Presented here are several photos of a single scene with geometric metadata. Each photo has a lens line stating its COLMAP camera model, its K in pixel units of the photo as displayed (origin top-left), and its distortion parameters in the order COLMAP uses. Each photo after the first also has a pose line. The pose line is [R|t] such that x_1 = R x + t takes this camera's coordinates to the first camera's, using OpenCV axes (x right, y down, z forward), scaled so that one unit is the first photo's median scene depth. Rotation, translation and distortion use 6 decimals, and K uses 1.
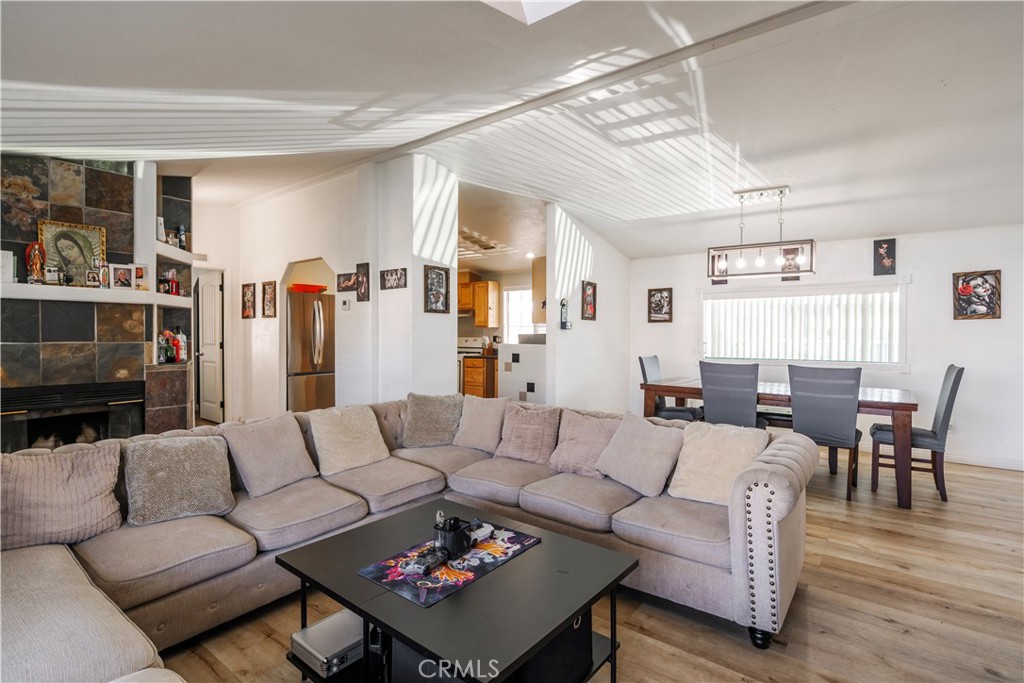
lens RADIAL K [[502.8, 0, 513.3], [0, 502.8, 340.6], [0, 0, 1]] dist [-0.005010, 0.001659]
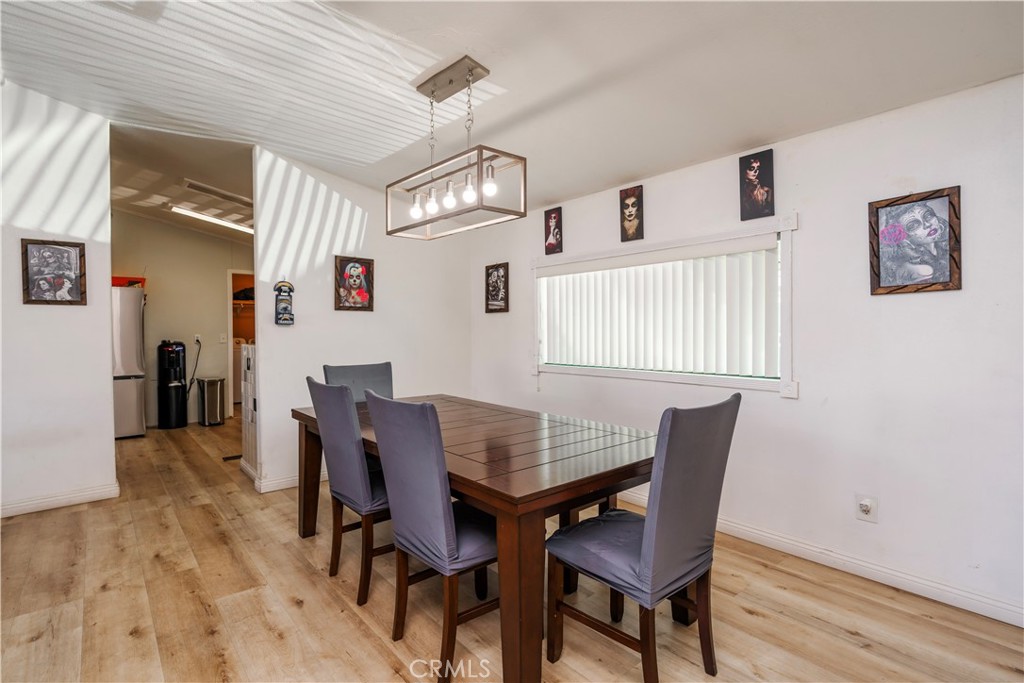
lens RADIAL K [[502.8, 0, 515.9], [0, 502.8, 326.6], [0, 0, 1]] dist [-0.005010, 0.001659]
pose [[0.974558, -0.011850, -0.223822, 0.667128], [0.007735, 0.999785, -0.019251, -0.004037], [0.224002, 0.017030, 0.974440, 0.450994]]
